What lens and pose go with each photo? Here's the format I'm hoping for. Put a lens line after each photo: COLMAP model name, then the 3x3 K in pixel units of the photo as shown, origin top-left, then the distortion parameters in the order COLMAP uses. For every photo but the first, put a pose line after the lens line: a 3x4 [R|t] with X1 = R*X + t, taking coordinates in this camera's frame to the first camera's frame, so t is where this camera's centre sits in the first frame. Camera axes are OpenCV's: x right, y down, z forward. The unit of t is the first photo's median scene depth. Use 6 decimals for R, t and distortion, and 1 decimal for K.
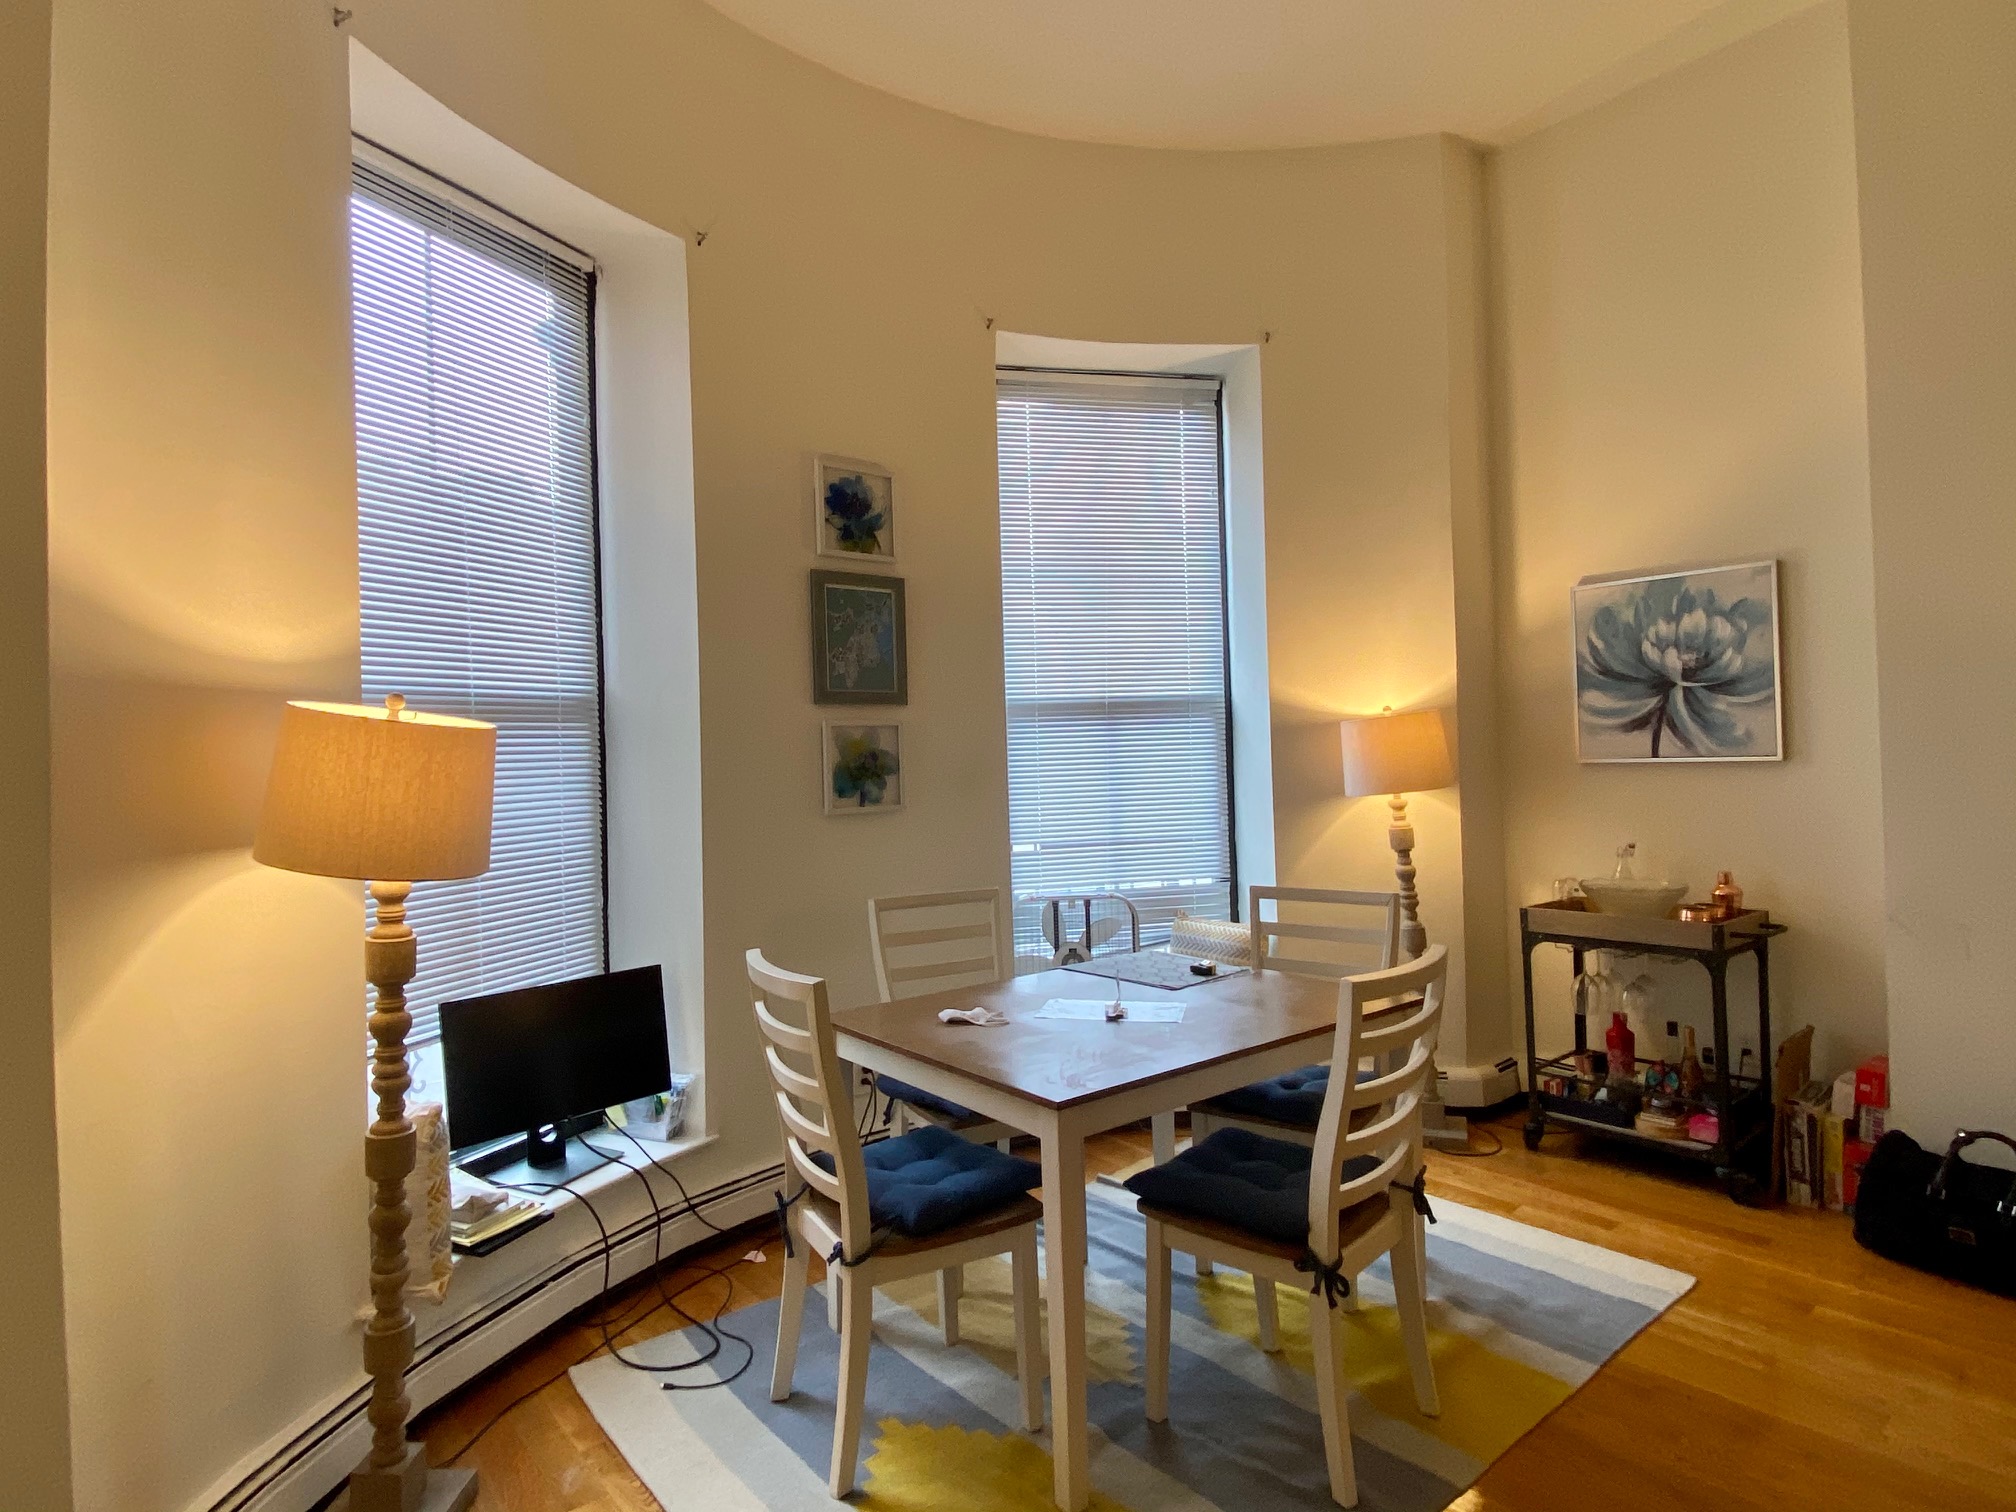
lens RADIAL K [[1061.3, 0, 1008.0], [0, 1061.3, 756.0], [0, 0, 1]] dist [-0.000561, -0.000081]
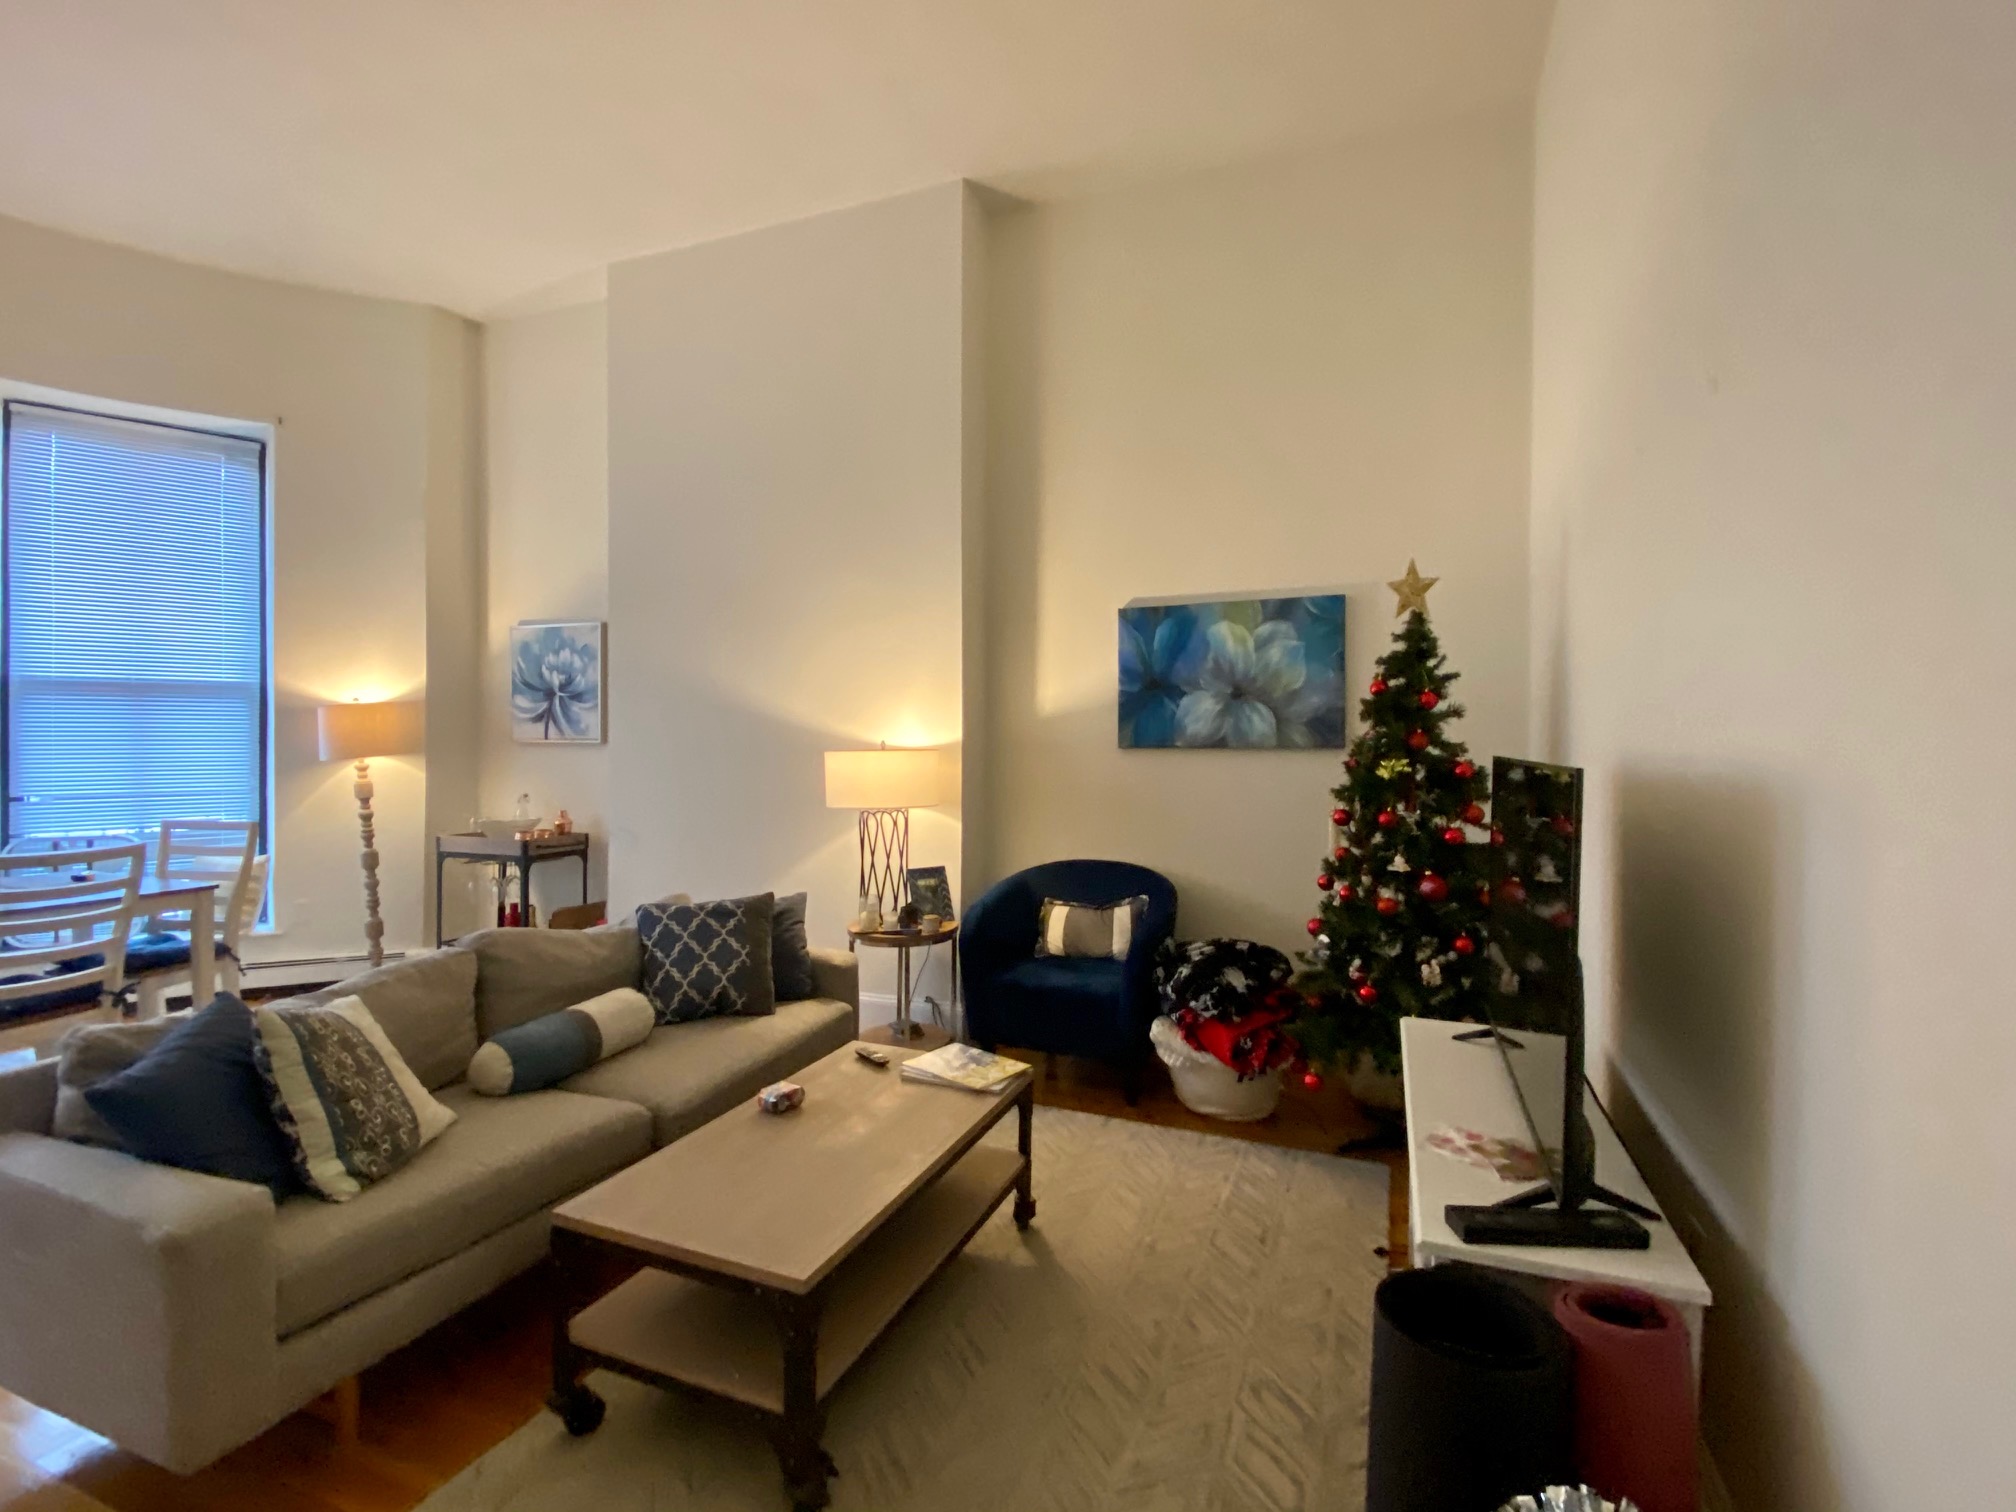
lens RADIAL K [[939.5, 0, 1002.6], [0, 939.5, 747.0], [0, 0, 1]] dist [0.015257, -0.016391]
pose [[0.865003, 0.028596, 0.500951, 0.490920], [-0.029939, 0.999537, -0.005361, -0.000500], [-0.500872, -0.010360, 0.865459, -0.548269]]
